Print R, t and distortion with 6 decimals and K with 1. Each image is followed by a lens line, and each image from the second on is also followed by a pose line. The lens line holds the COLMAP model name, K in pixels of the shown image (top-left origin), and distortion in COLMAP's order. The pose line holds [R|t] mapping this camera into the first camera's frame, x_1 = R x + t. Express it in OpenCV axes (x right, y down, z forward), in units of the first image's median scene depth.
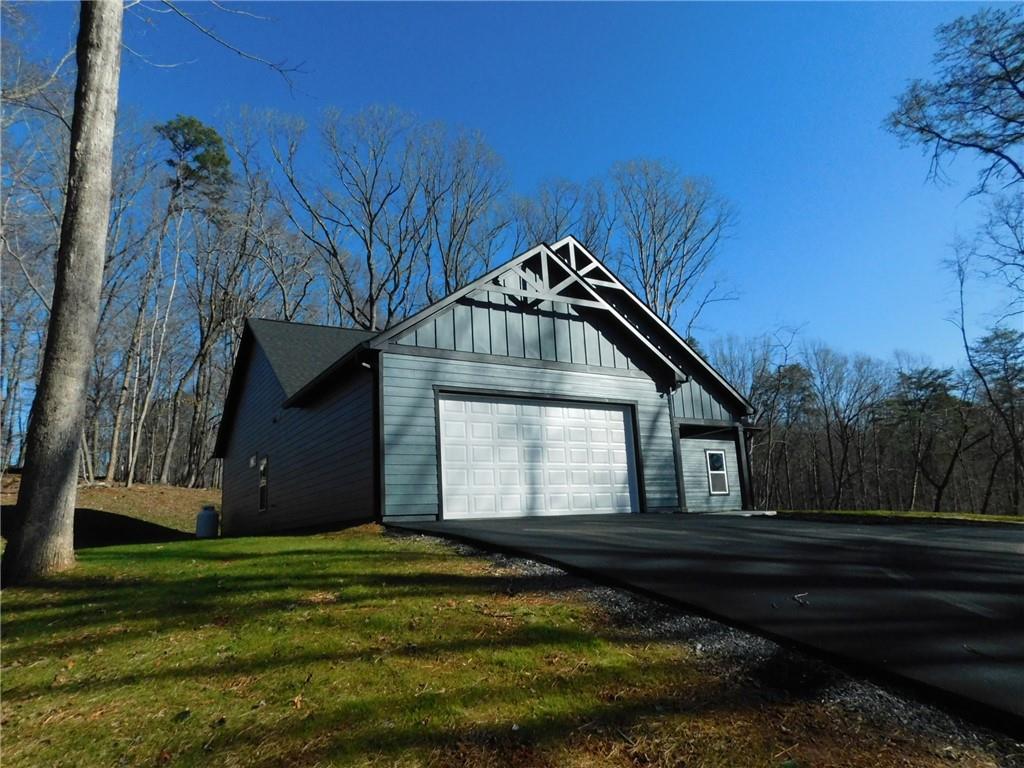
lens RADIAL K [[667.2, 0, 512.0], [0, 667.2, 384.0], [0, 0, 1]] dist [-0.062207, -0.000065]
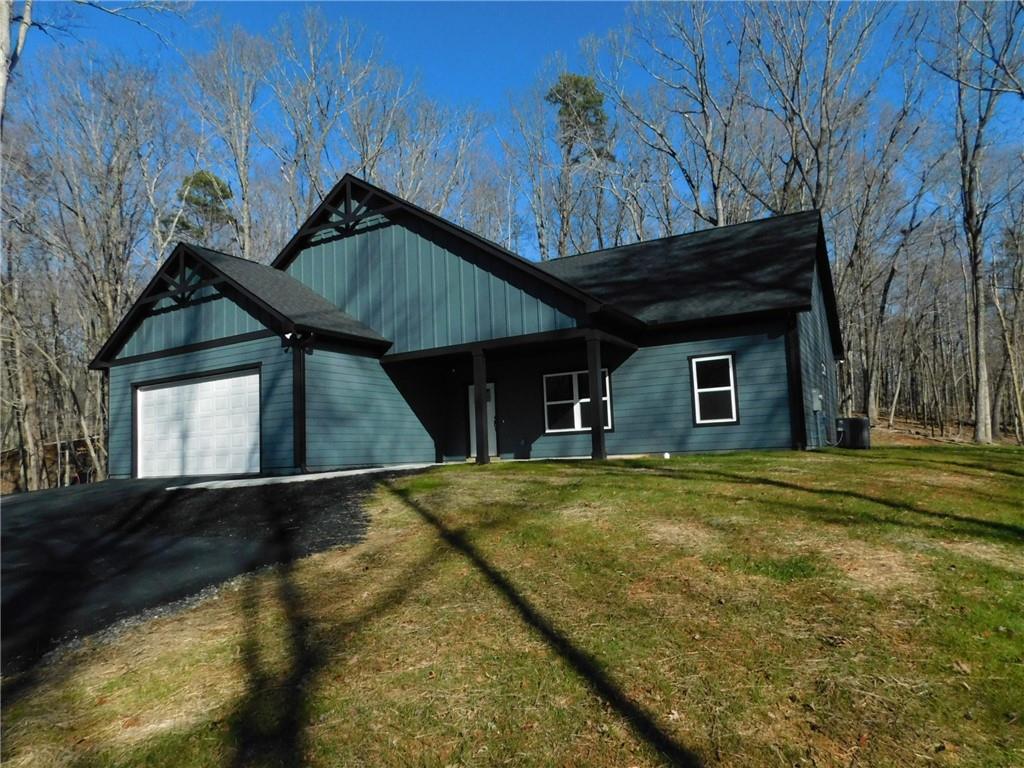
lens RADIAL K [[677.4, 0, 508.7], [0, 677.4, 404.8], [0, 0, 1]] dist [-0.063489, 0.036019]
pose [[0.486223, -0.043913, -0.872731, 1.325516], [0.210189, 0.975291, 0.068029, 0.104072], [0.848179, -0.216515, 0.483439, 0.869921]]
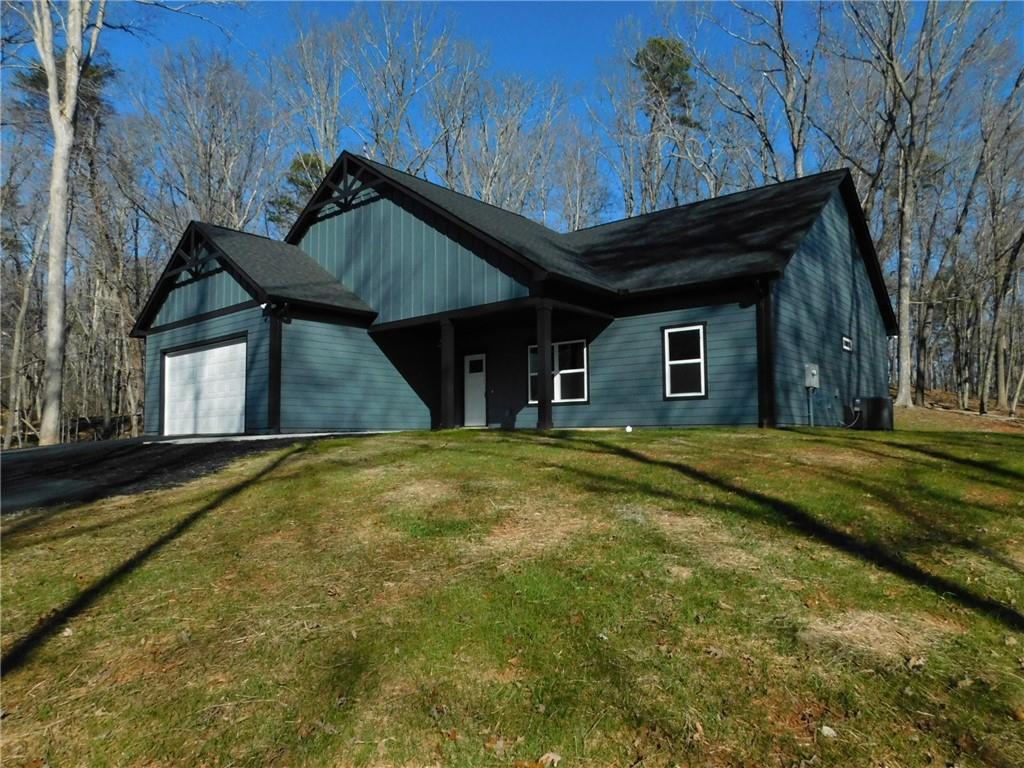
lens RADIAL K [[677.4, 0, 508.7], [0, 677.4, 404.8], [0, 0, 1]] dist [-0.063489, 0.036019]
pose [[0.318090, -0.003962, -0.948052, 1.438407], [0.200466, 0.977662, 0.063175, 0.169689], [0.926624, -0.210148, 0.311779, 1.097436]]
